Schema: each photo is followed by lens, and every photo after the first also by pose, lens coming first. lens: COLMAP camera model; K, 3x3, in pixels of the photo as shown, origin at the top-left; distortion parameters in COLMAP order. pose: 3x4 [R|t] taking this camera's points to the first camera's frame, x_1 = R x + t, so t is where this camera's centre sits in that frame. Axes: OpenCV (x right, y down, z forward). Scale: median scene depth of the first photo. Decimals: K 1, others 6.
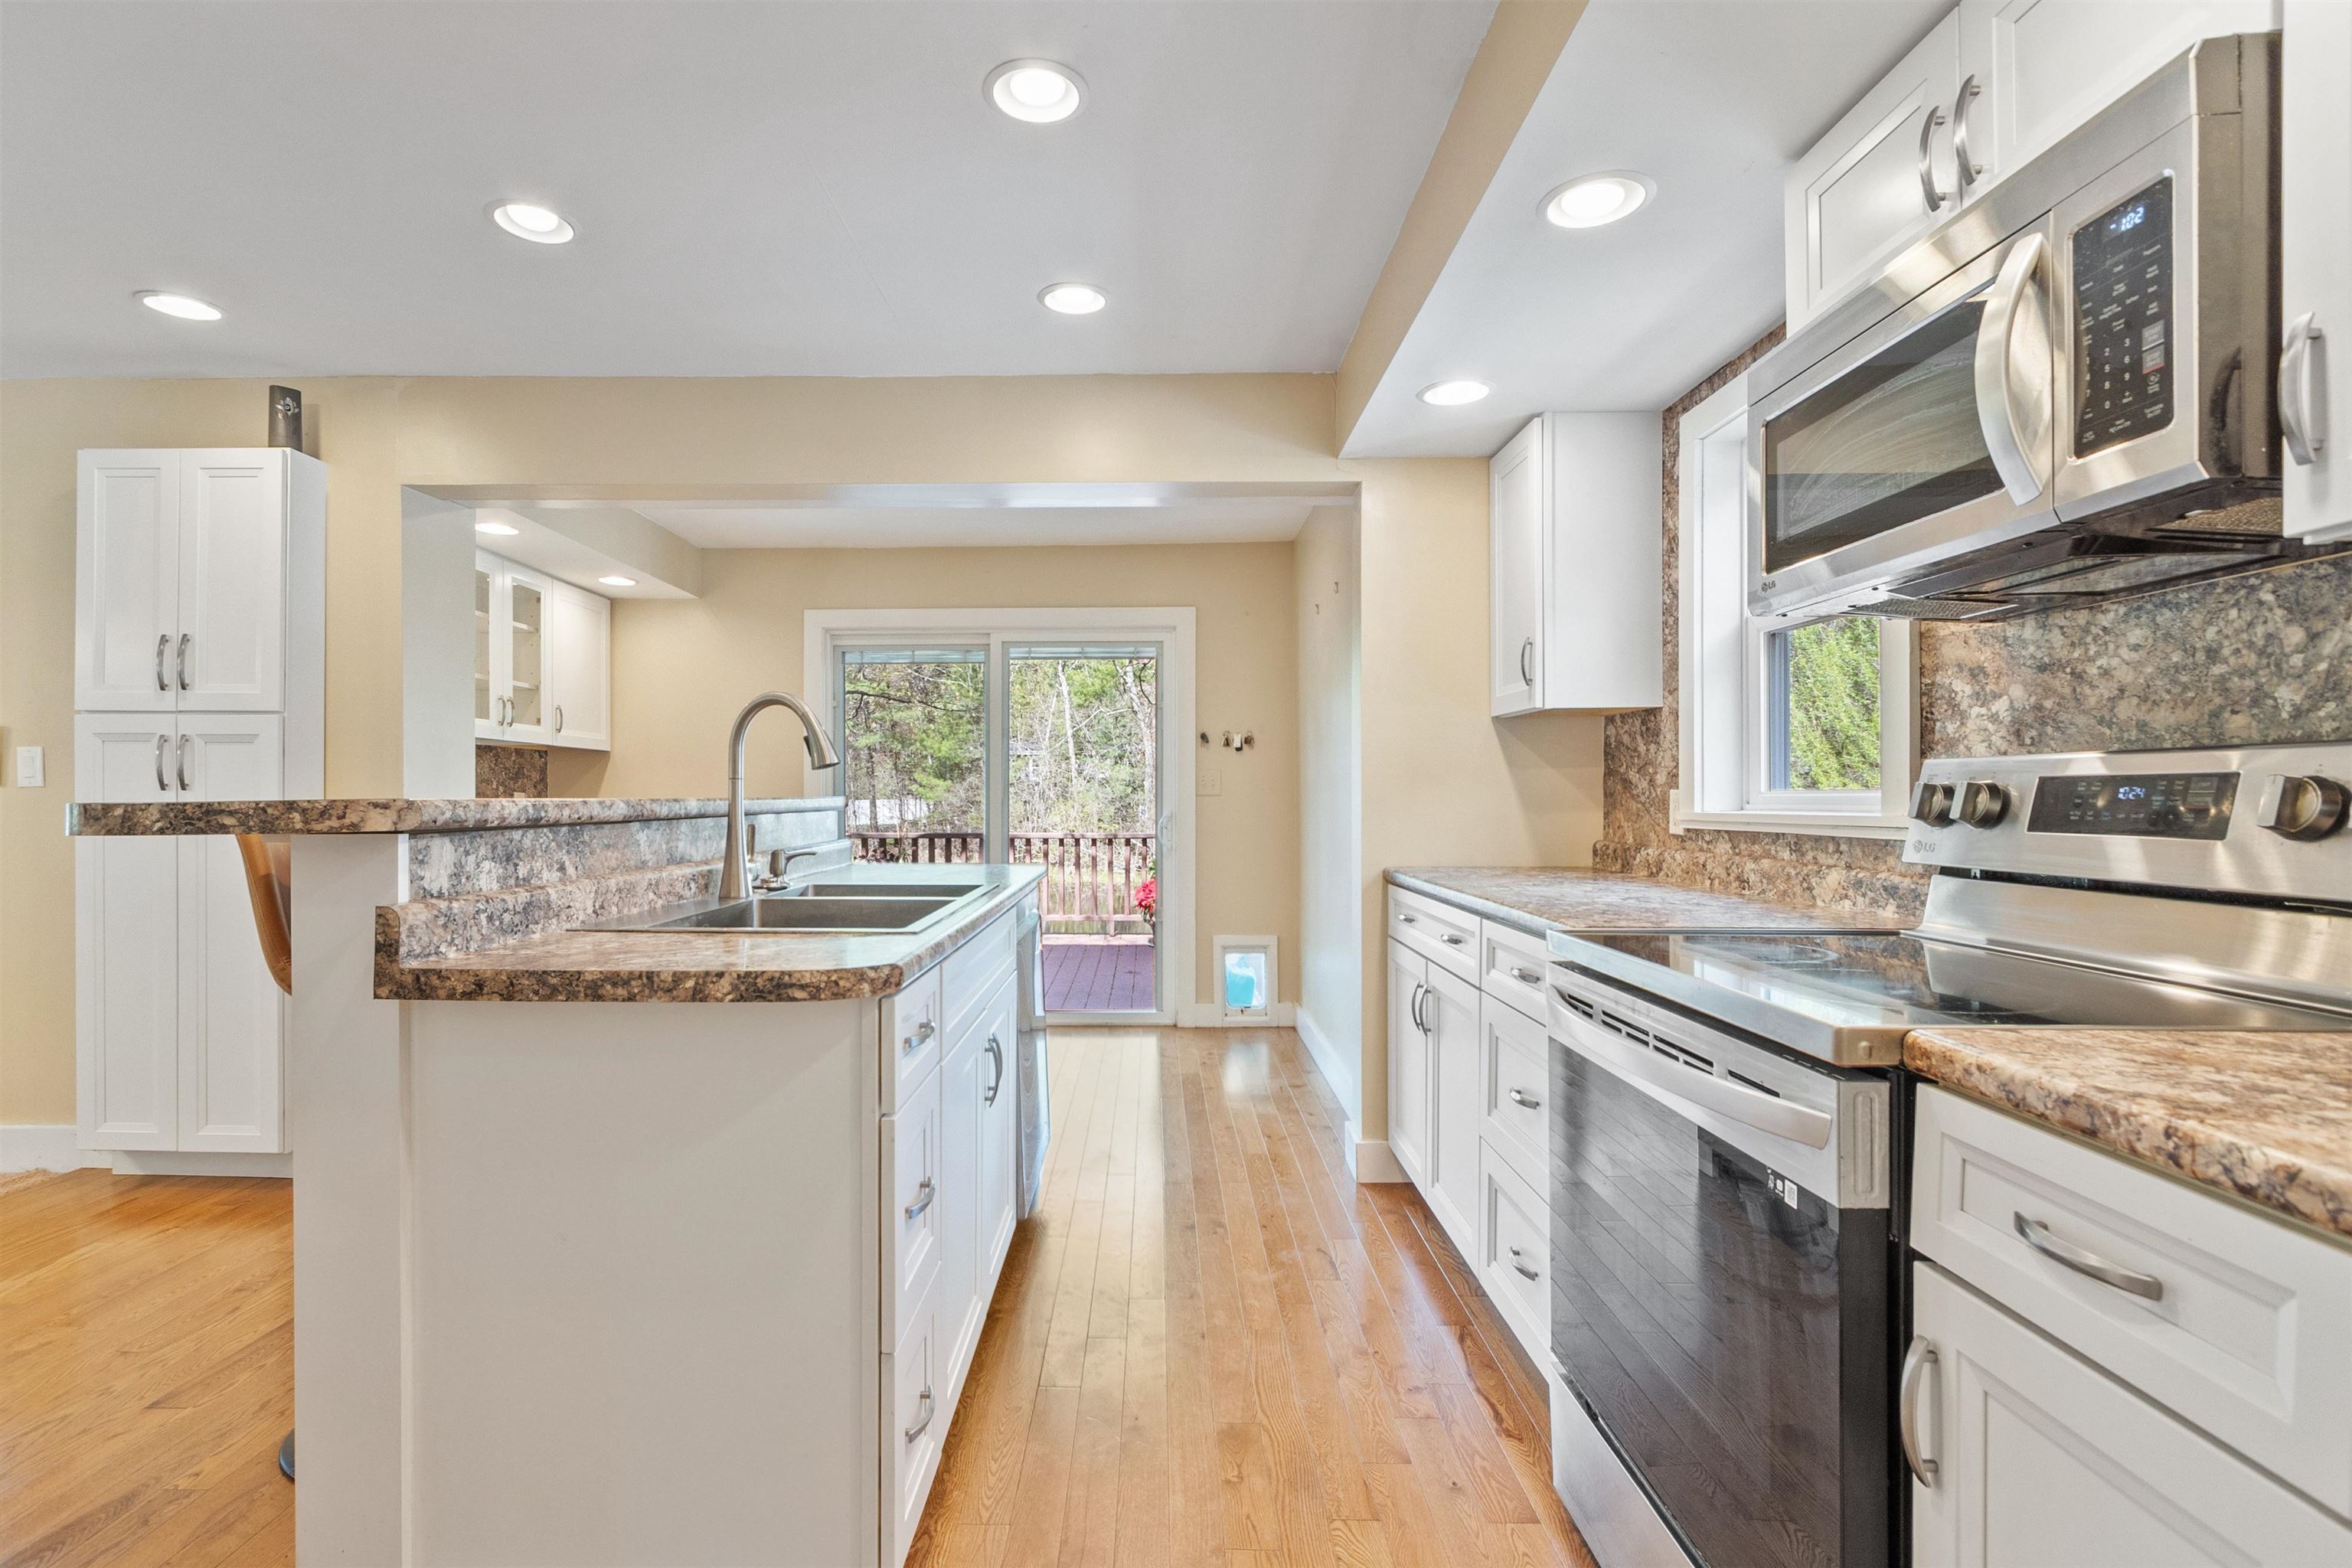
lens RADIAL K [[1128.4, 0, 1157.9], [0, 1128.4, 801.9], [0, 0, 1]] dist [0.001057, -0.002001]
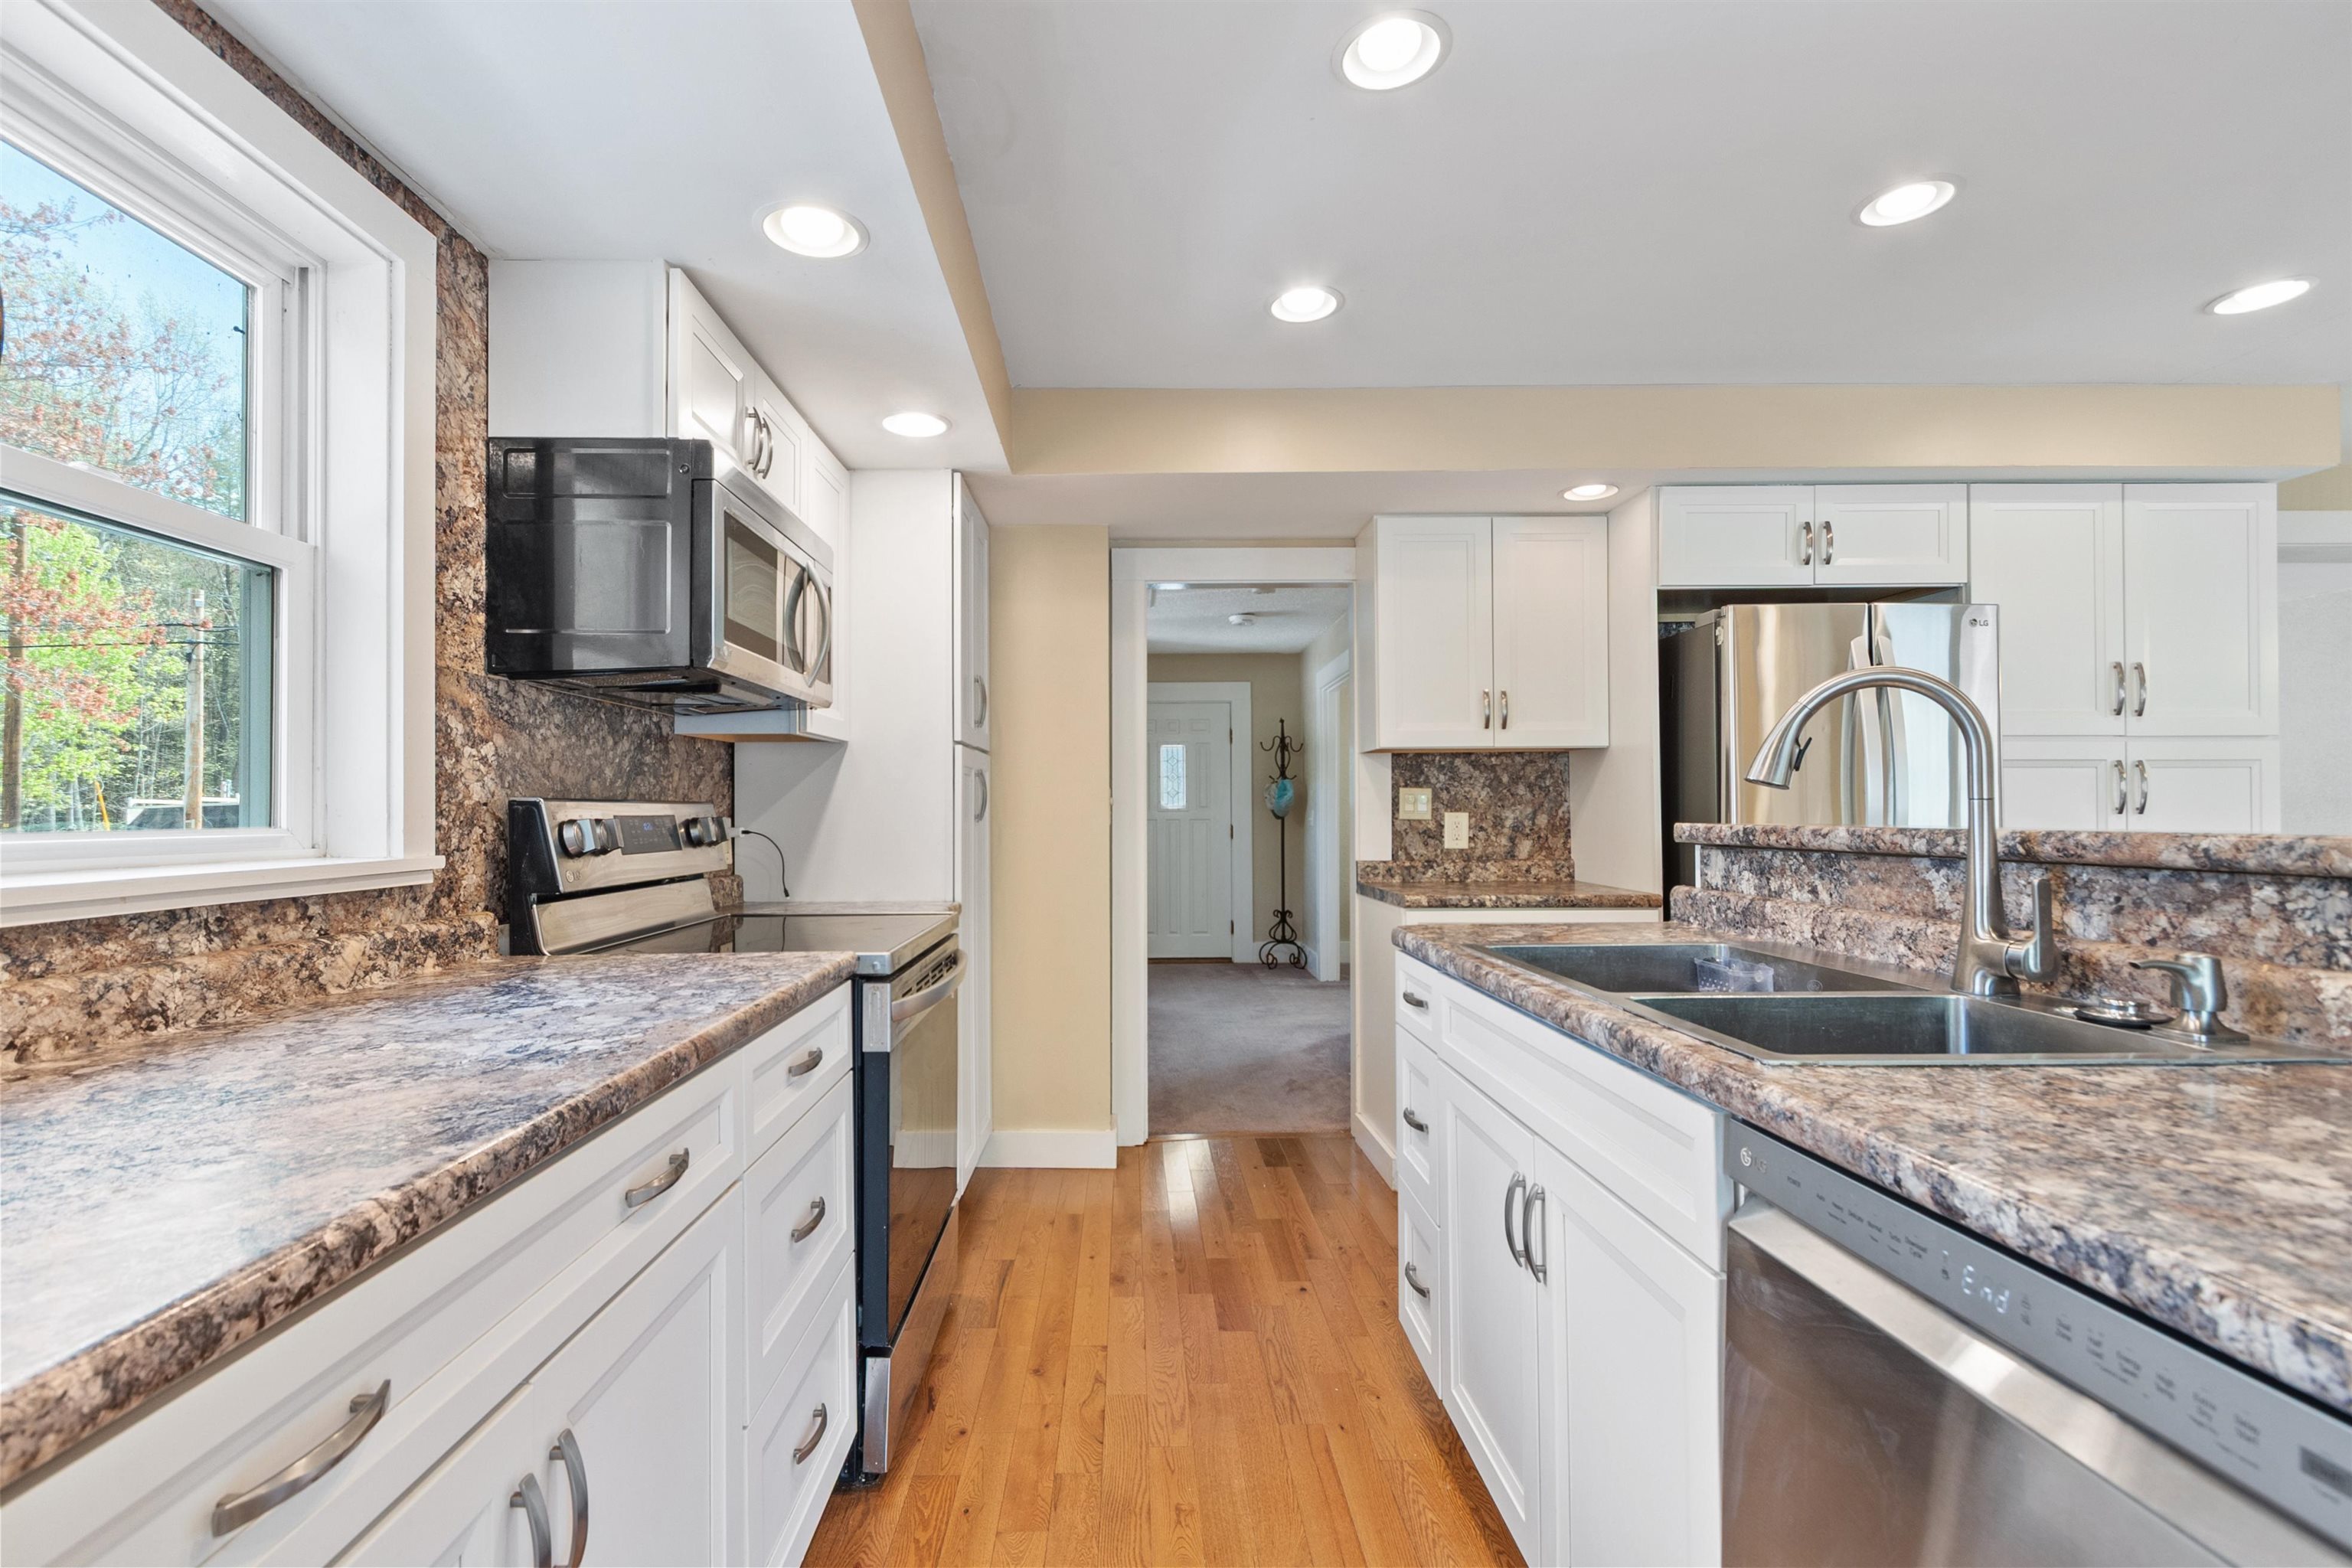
lens RADIAL K [[1041.7, 0, 1178.2], [0, 1041.7, 793.9], [0, 0, 1]] dist [0.004181, -0.000057]
pose [[-0.999185, 0.005505, -0.039978, 0.109765], [0.006021, 0.999900, -0.012781, -0.024411], [0.039903, -0.013011, -0.999119, 1.988409]]
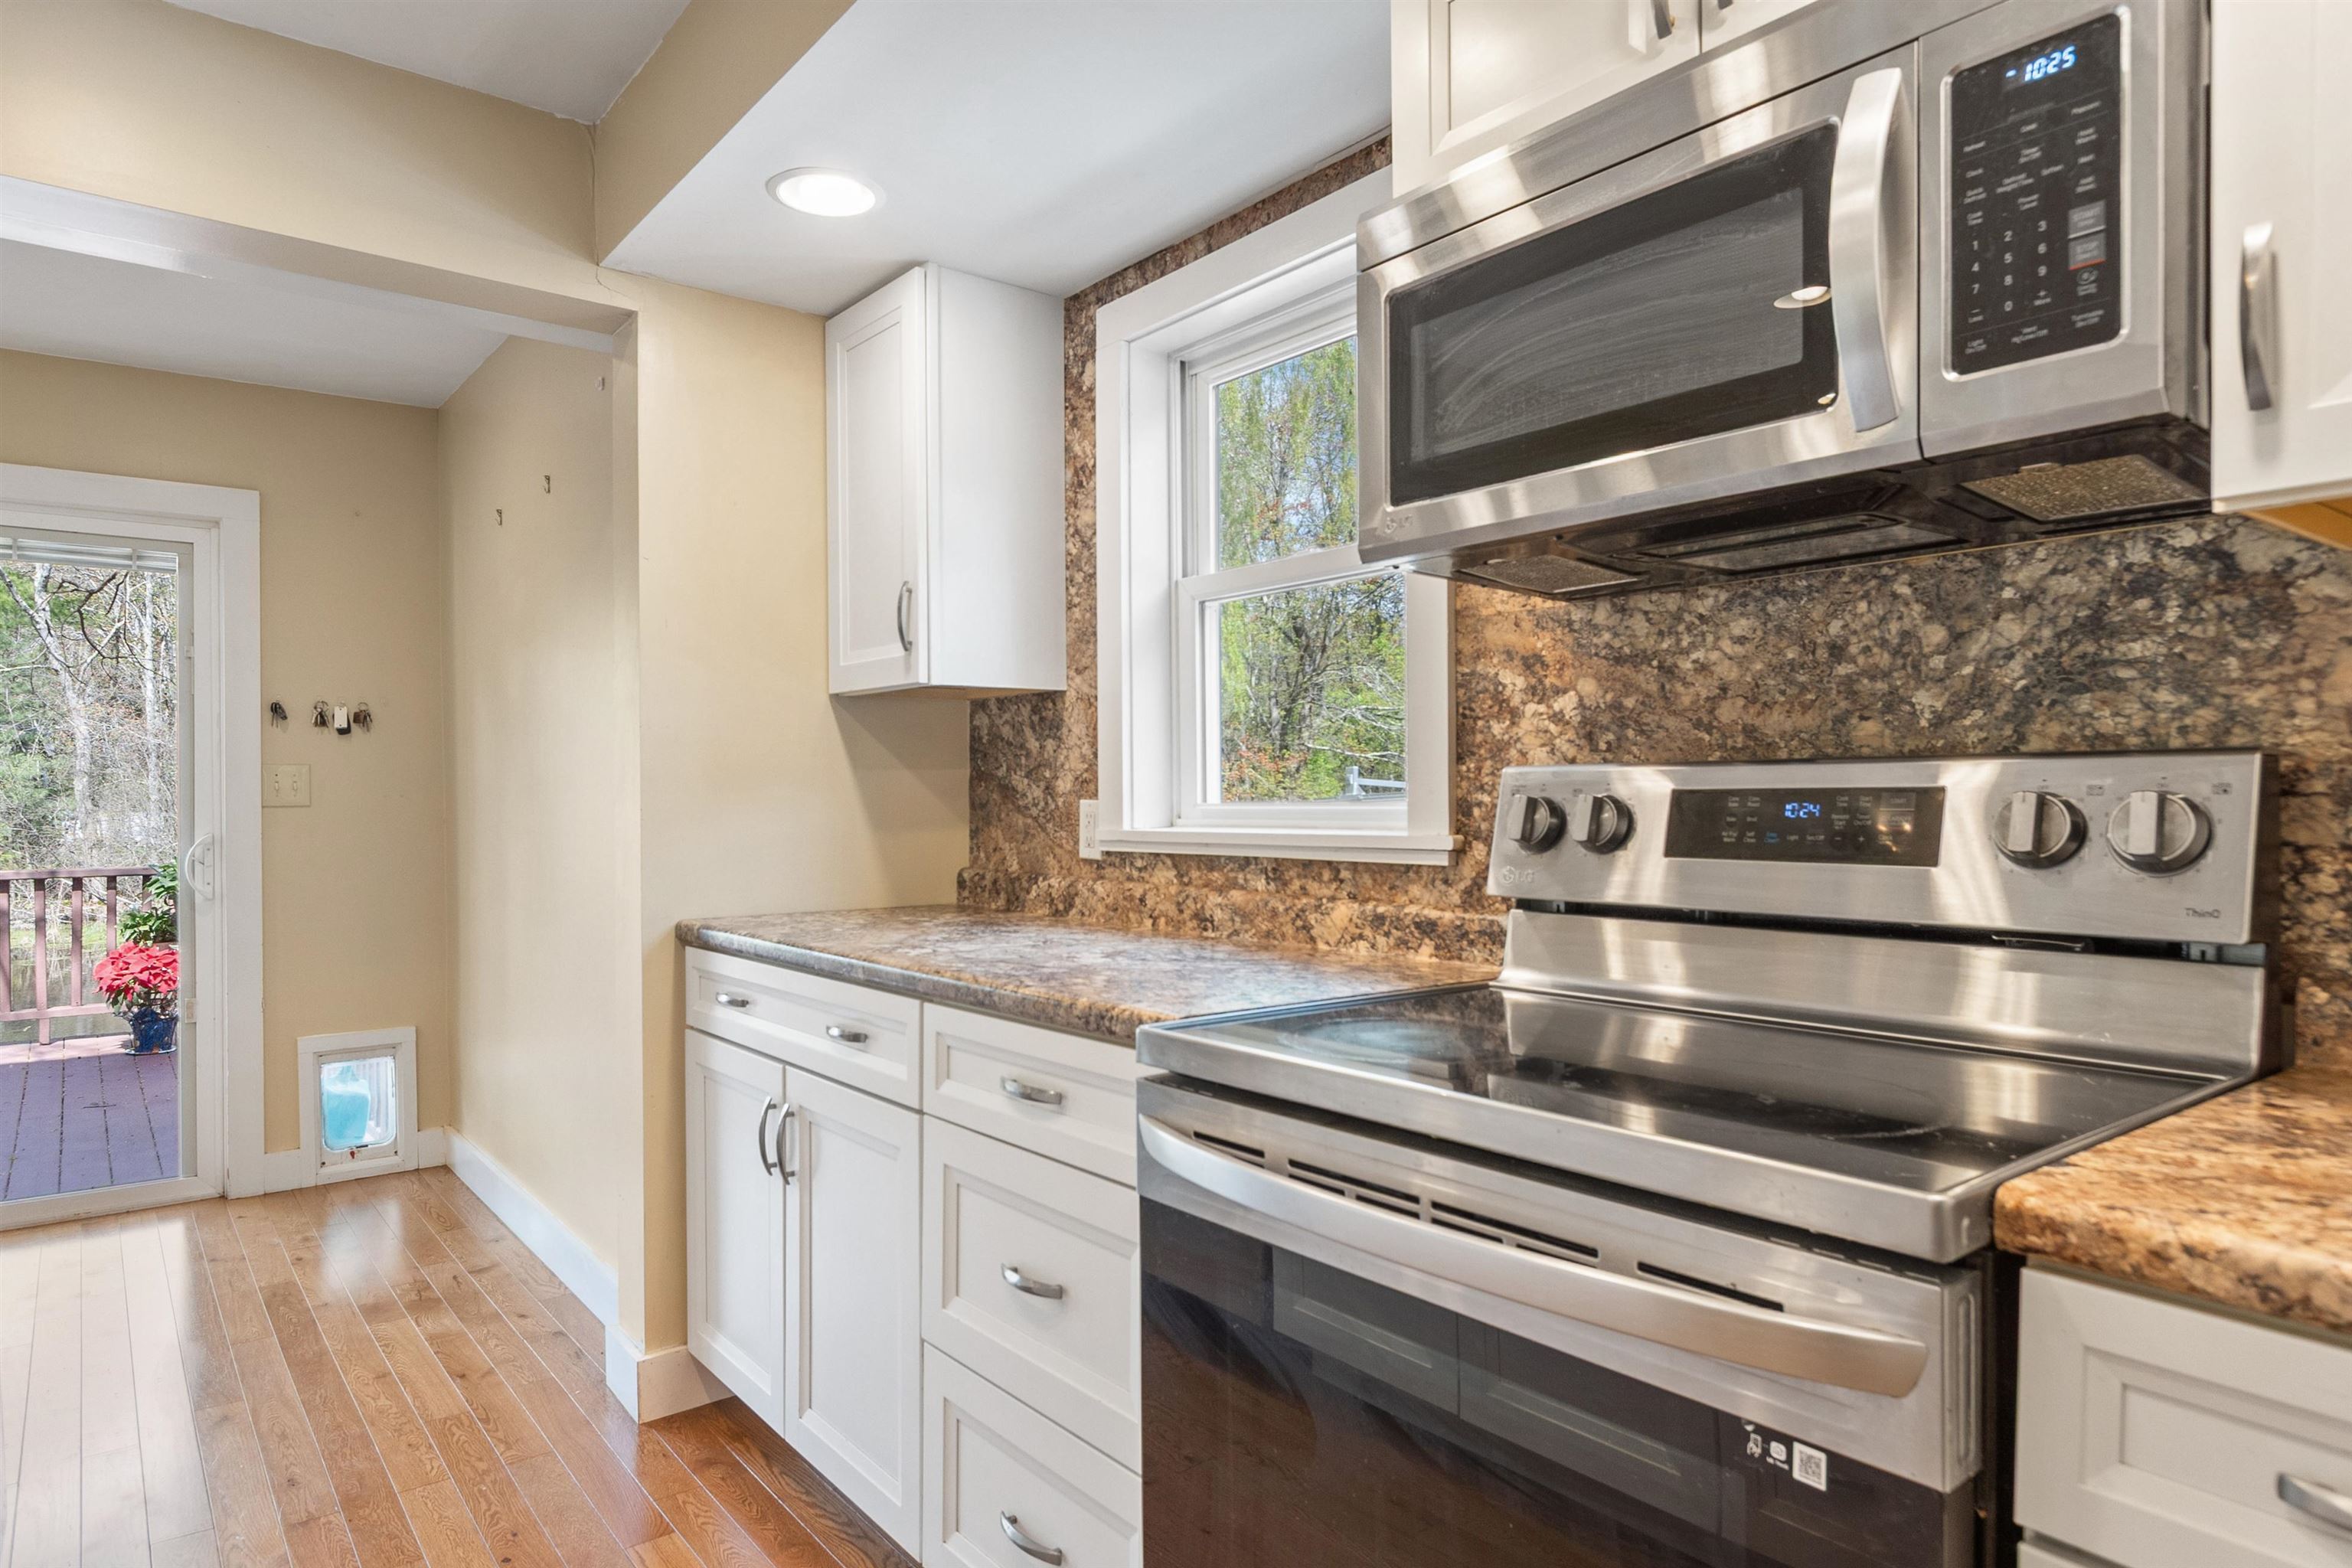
lens RADIAL K [[1372.3, 0, 1149.6], [0, 1372.3, 810.2], [0, 0, 1]] dist [0.014024, -0.005933]
pose [[0.791489, -0.007260, 0.611140, -0.114187], [0.006011, 0.999974, 0.004094, -0.011643], [-0.611154, 0.000434, 0.791512, 0.373569]]
